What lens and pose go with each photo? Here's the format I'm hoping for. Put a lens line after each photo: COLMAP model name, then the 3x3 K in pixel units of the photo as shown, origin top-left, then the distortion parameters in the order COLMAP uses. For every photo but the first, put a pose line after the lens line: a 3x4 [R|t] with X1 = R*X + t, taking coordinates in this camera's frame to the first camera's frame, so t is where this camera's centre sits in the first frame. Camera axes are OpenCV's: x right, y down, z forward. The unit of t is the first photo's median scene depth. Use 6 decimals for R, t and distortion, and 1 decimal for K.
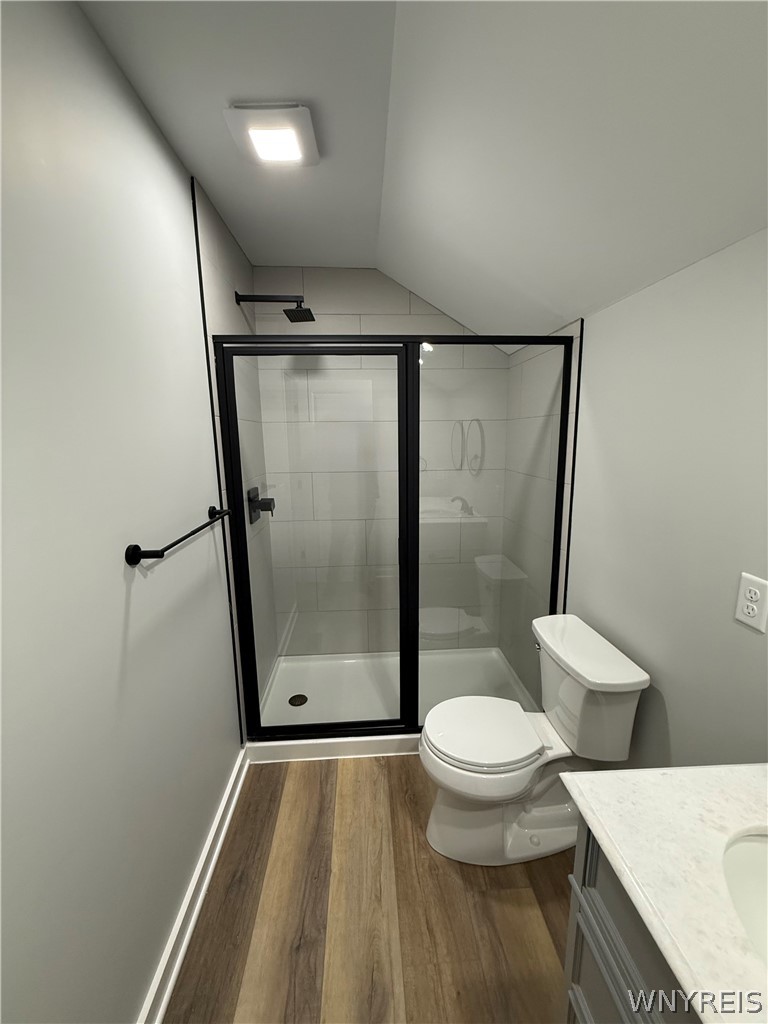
lens RADIAL K [[406.1, 0, 383.3], [0, 406.1, 509.8], [0, 0, 1]] dist [-0.000206, -0.000200]
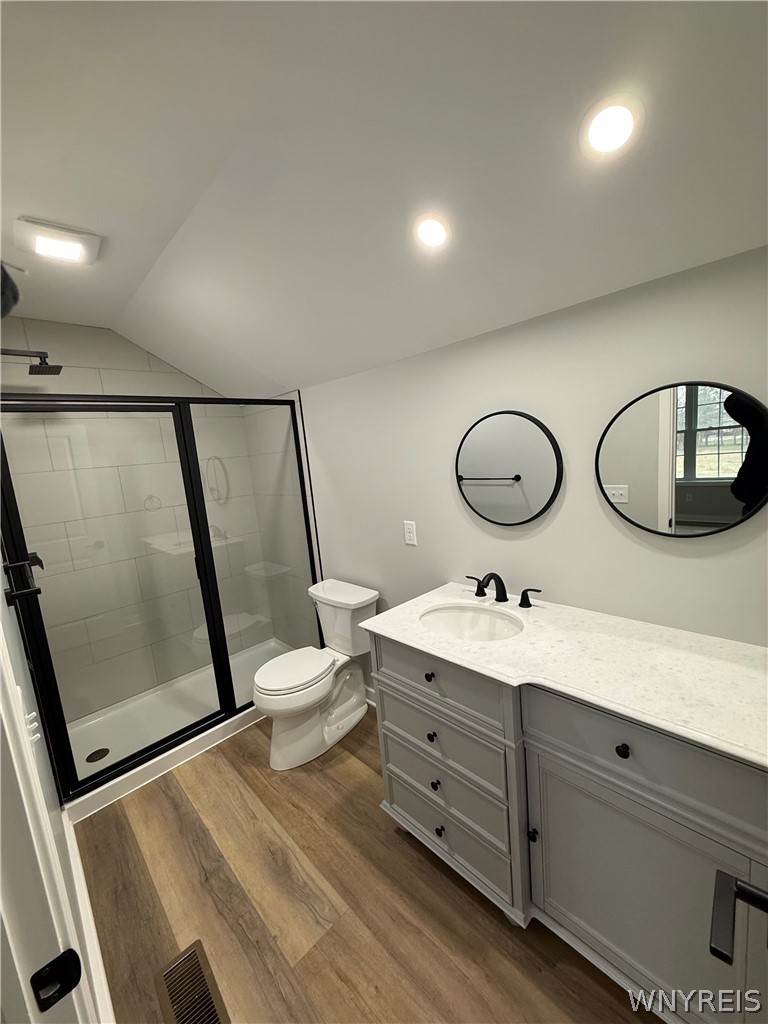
lens RADIAL K [[406.1, 0, 383.3], [0, 406.1, 509.8], [0, 0, 1]] dist [-0.000206, -0.000200]
pose [[0.758677, -0.149020, 0.634194, -0.330386], [0.196811, 0.980428, -0.005066, 0.054888], [-0.621027, 0.128660, 0.773157, -0.360044]]
